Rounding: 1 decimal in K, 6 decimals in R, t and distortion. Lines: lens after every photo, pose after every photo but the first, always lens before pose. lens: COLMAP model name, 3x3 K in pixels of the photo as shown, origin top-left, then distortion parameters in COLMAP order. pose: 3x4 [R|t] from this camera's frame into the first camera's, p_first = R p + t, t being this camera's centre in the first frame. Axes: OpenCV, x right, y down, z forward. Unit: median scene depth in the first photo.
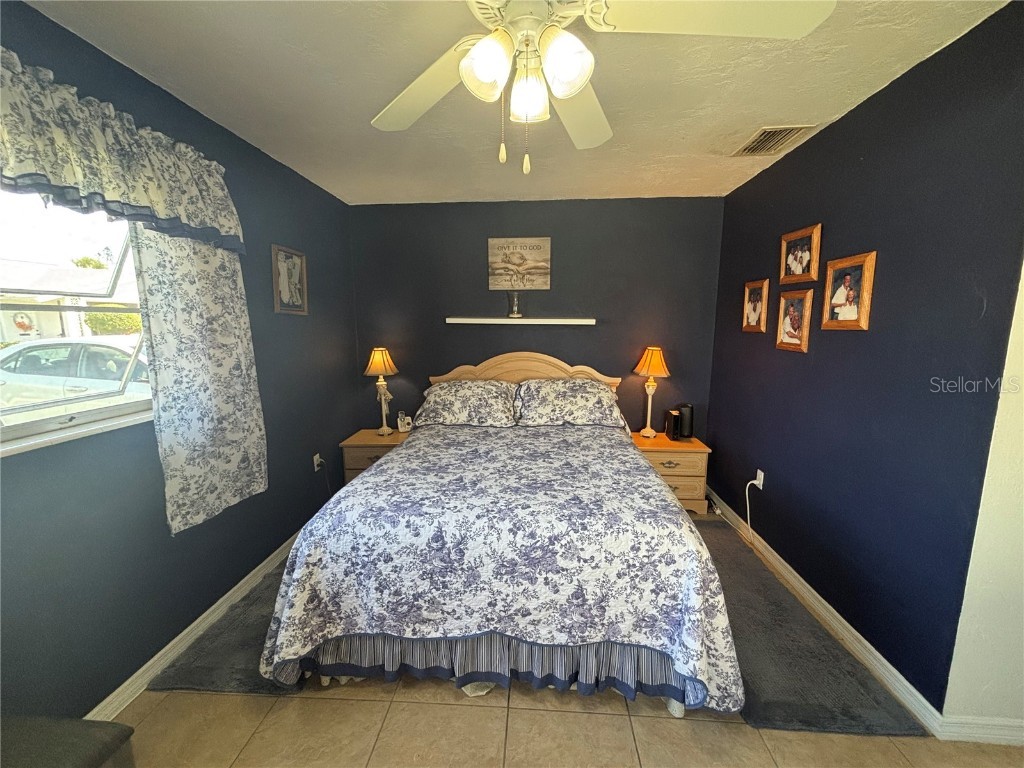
lens RADIAL K [[410.3, 0, 513.0], [0, 410.3, 384.0], [0, 0, 1]] dist [0.005644, -0.002170]
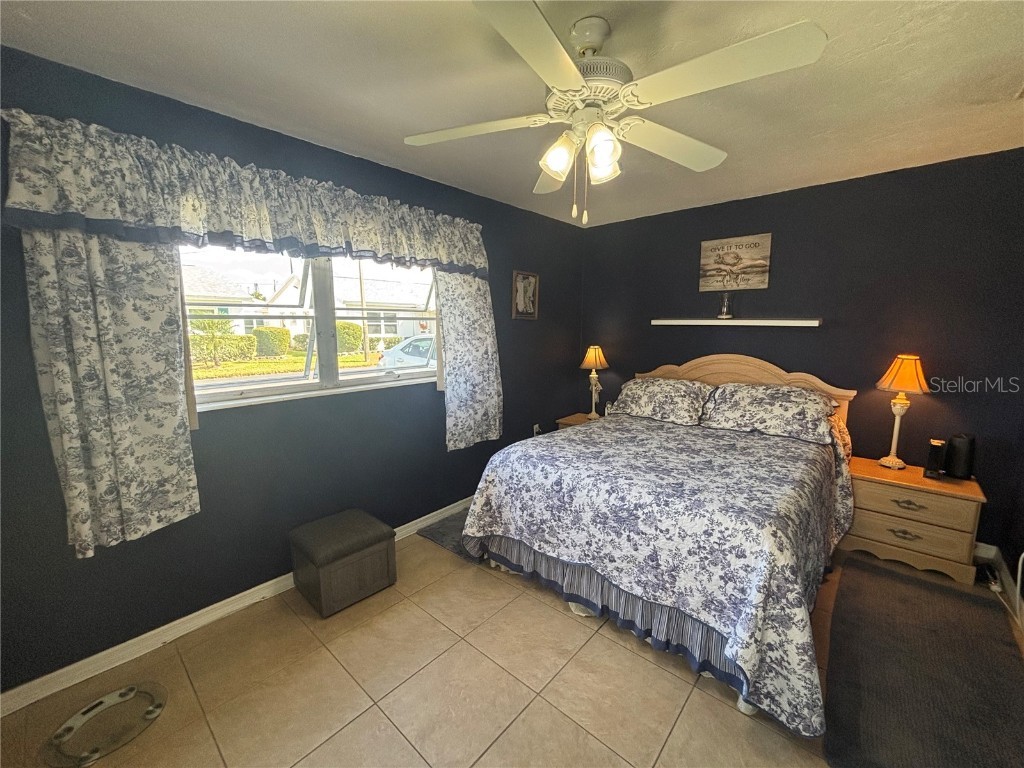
lens RADIAL K [[410.3, 0, 512.7], [0, 410.3, 382.8], [0, 0, 1]] dist [0.005644, -0.002170]
pose [[0.789474, 0.086835, -0.607610, 0.431829], [-0.088940, 0.995678, 0.026734, 0.017012], [0.607306, 0.032935, 0.793785, -0.159619]]
